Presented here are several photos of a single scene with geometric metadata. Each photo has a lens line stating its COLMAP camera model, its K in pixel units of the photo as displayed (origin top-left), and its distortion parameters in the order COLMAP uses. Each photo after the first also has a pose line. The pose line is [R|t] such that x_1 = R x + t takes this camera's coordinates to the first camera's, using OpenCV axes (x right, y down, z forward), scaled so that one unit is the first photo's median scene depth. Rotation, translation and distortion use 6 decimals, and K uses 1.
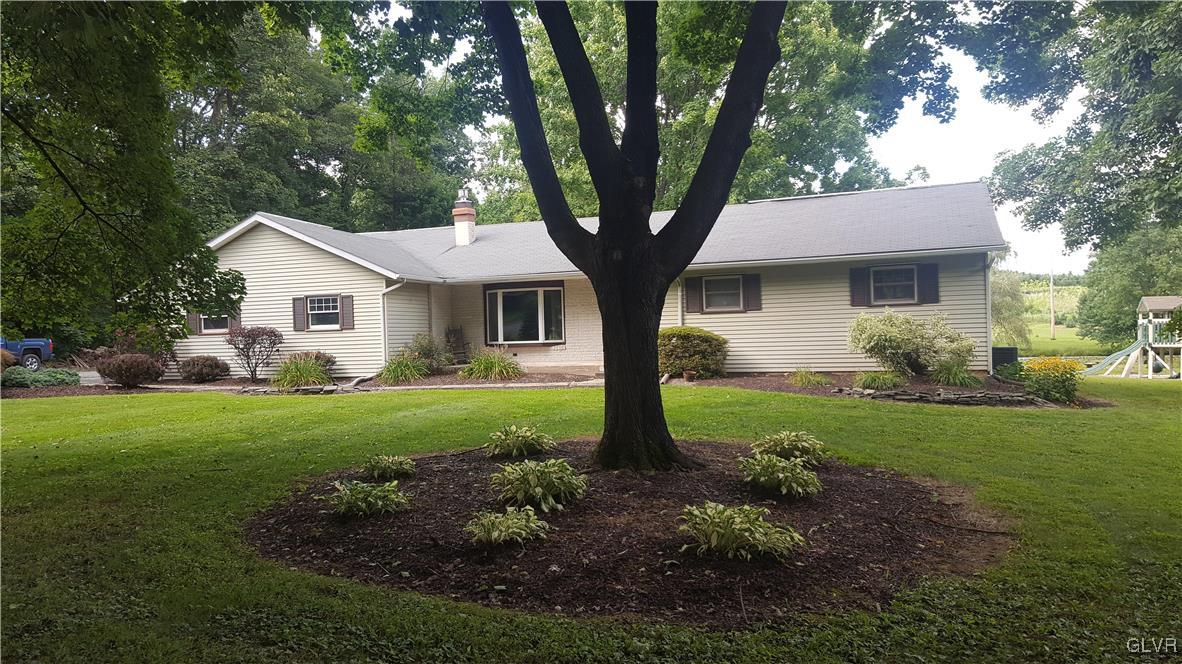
lens RADIAL K [[868.2, 0, 585.0], [0, 868.2, 332.1], [0, 0, 1]] dist [0.077963, -0.017131]
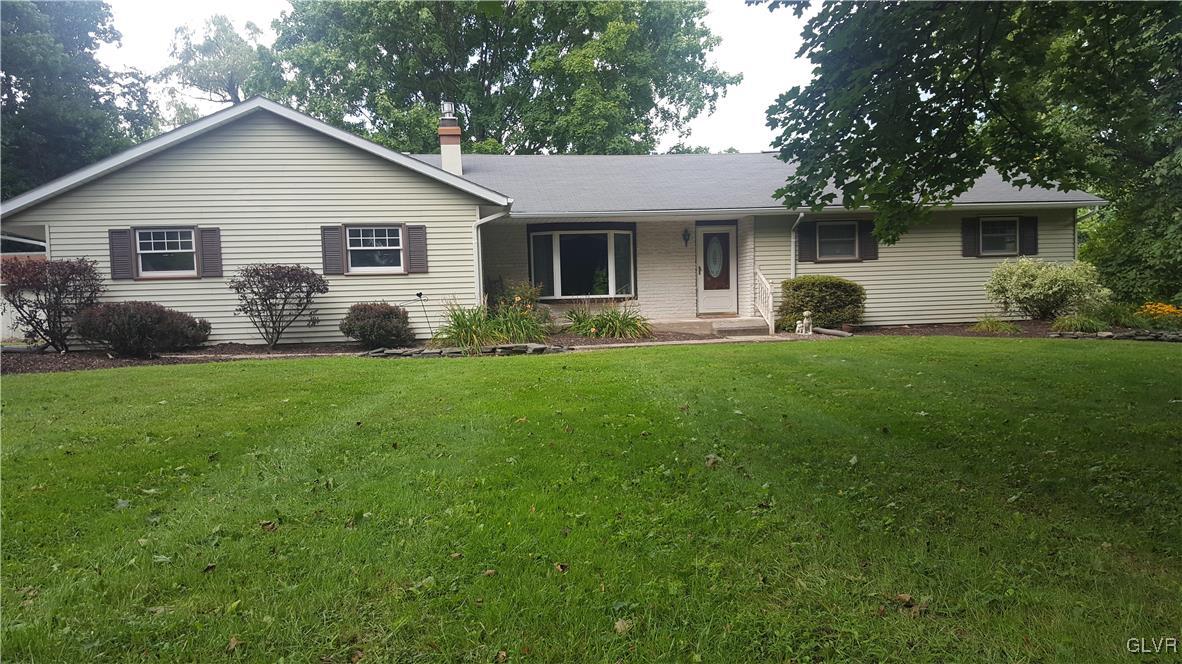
lens RADIAL K [[868.2, 0, 597.1], [0, 868.2, 330.4], [0, 0, 1]] dist [0.077963, -0.017131]
pose [[0.874002, -0.009350, 0.485833, -0.491104], [0.005842, 0.999945, 0.008734, 0.038768], [-0.485888, -0.004795, 0.874008, 0.301198]]
